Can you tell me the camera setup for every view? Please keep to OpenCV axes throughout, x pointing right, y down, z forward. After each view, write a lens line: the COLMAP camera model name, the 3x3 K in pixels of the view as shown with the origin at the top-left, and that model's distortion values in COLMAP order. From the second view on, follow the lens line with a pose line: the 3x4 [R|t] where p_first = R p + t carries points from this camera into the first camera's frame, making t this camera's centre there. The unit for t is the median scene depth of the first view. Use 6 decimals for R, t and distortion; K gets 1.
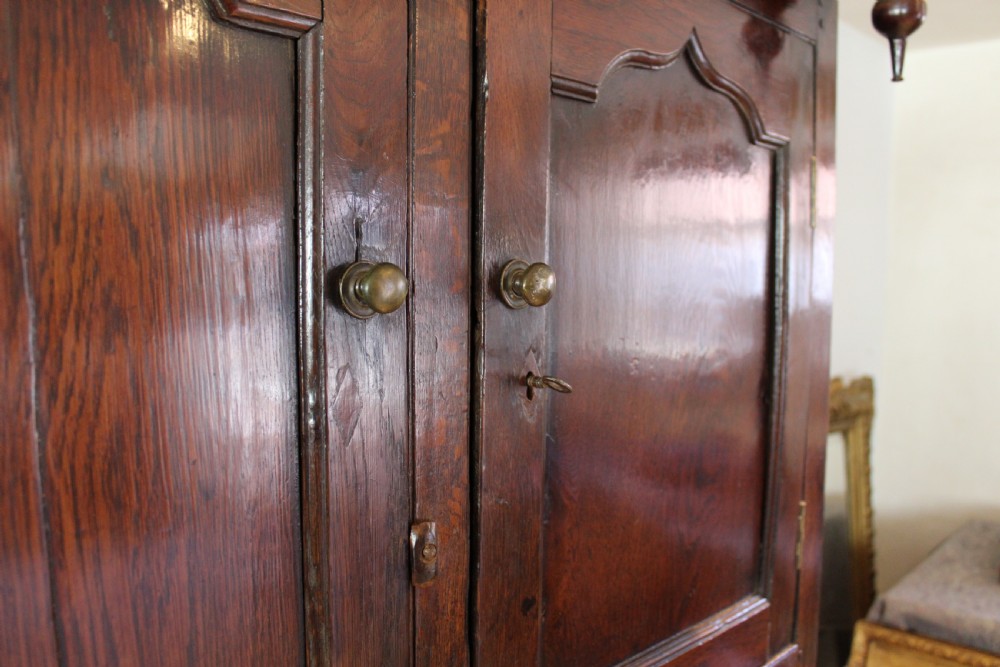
lens RADIAL K [[855.6, 0, 495.8], [0, 855.6, 327.8], [0, 0, 1]] dist [-0.156390, 0.135285]
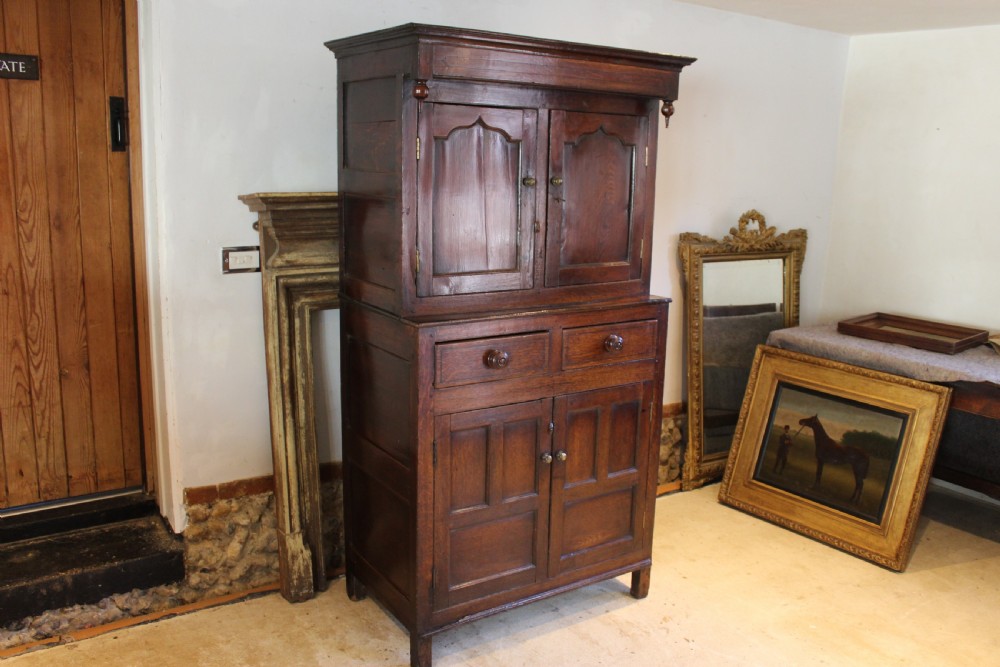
lens RADIAL K [[870.6, 0, 492.0], [0, 870.6, 327.1], [0, 0, 1]] dist [-0.156795, 0.142308]
pose [[0.982105, 0.046888, -0.182404, 0.182908], [-0.020527, 0.989393, 0.143808, 0.022417], [0.187212, -0.137491, 0.972650, -1.241832]]
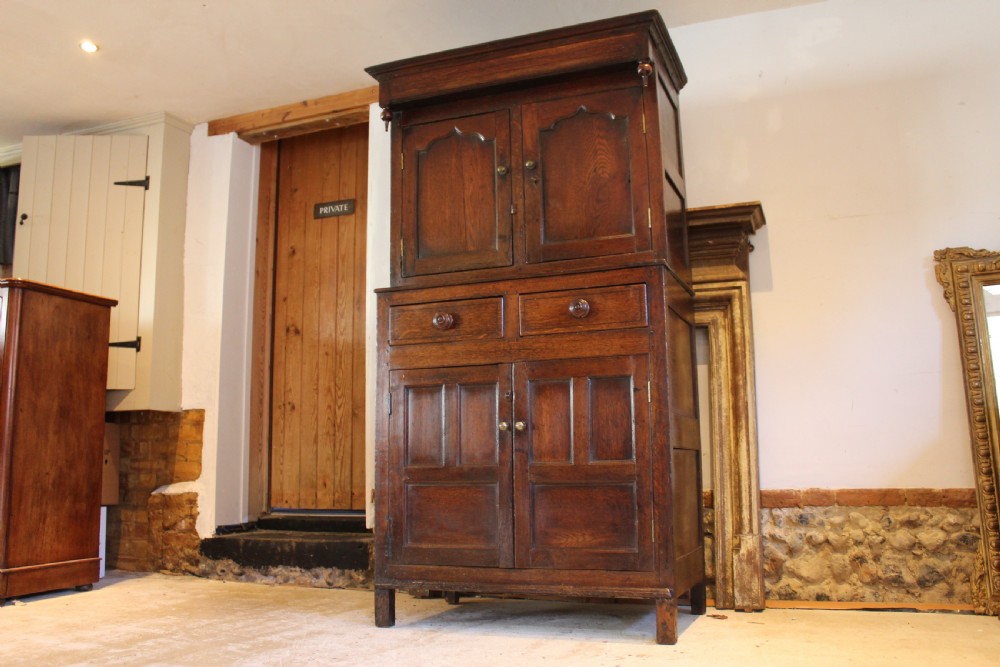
lens RADIAL K [[873.3, 0, 495.2], [0, 873.3, 328.2], [0, 0, 1]] dist [-0.157914, 0.142557]
pose [[0.406478, -0.164860, -0.898664, 1.366304], [-0.026950, 0.980995, -0.192153, 0.589104], [0.913263, 0.102325, 0.394310, -0.391337]]
